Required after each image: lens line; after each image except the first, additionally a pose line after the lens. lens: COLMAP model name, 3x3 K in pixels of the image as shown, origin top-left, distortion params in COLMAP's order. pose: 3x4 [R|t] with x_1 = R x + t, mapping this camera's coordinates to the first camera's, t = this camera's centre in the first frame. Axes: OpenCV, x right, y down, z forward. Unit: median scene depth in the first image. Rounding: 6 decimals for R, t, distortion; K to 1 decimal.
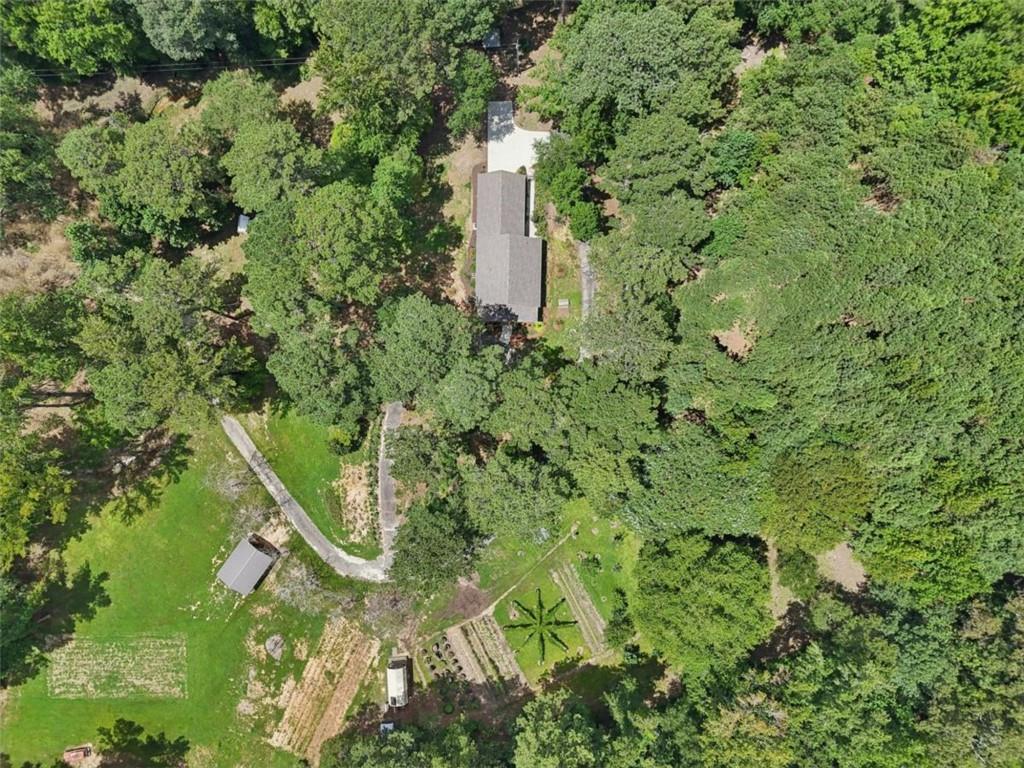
lens RADIAL K [[720.6, 0, 509.0], [0, 720.6, 392.3], [0, 0, 1]] dist [0.037954, -0.020282]
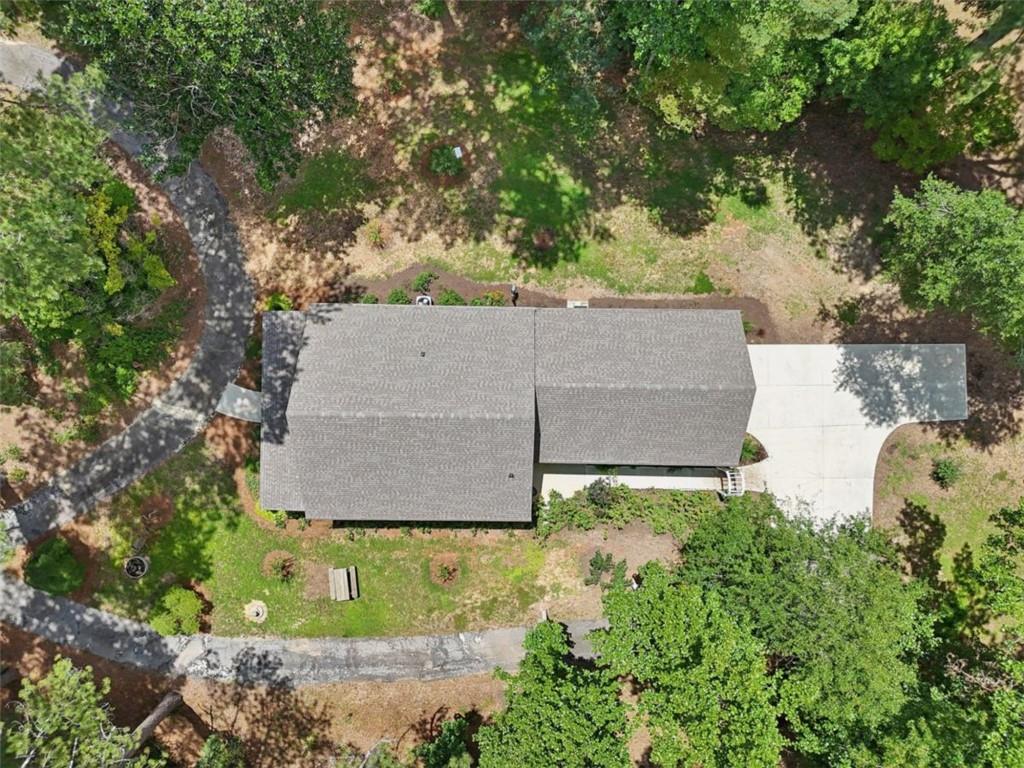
lens RADIAL K [[720.6, 0, 517.6], [0, 720.6, 385.9], [0, 0, 1]] dist [0.037954, -0.020282]
pose [[0.008004, 0.999968, 0.000839, -0.011640], [-0.999911, 0.008013, -0.010712, -0.200422], [-0.010718, -0.000753, 0.999942, 0.683572]]
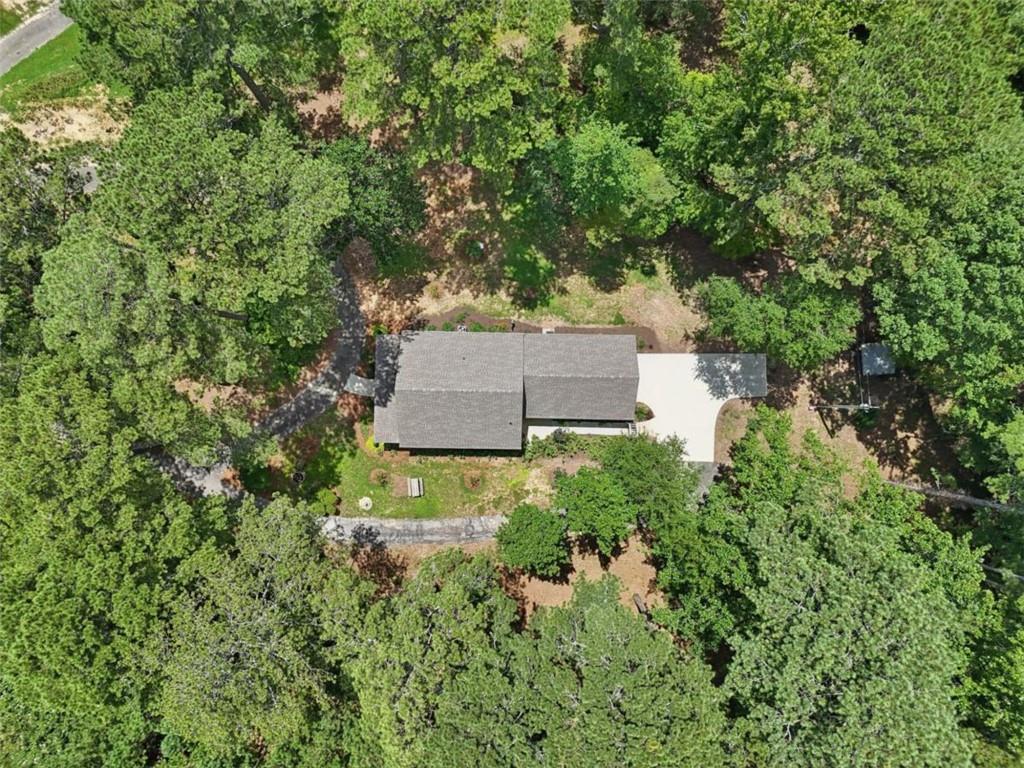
lens RADIAL K [[720.6, 0, 509.2], [0, 720.6, 380.4], [0, 0, 1]] dist [0.037954, -0.020282]
pose [[0.003579, 0.999970, -0.006858, -0.004178], [-0.999990, 0.003561, -0.002664, -0.198394], [-0.002640, 0.006867, 0.999973, 0.433455]]
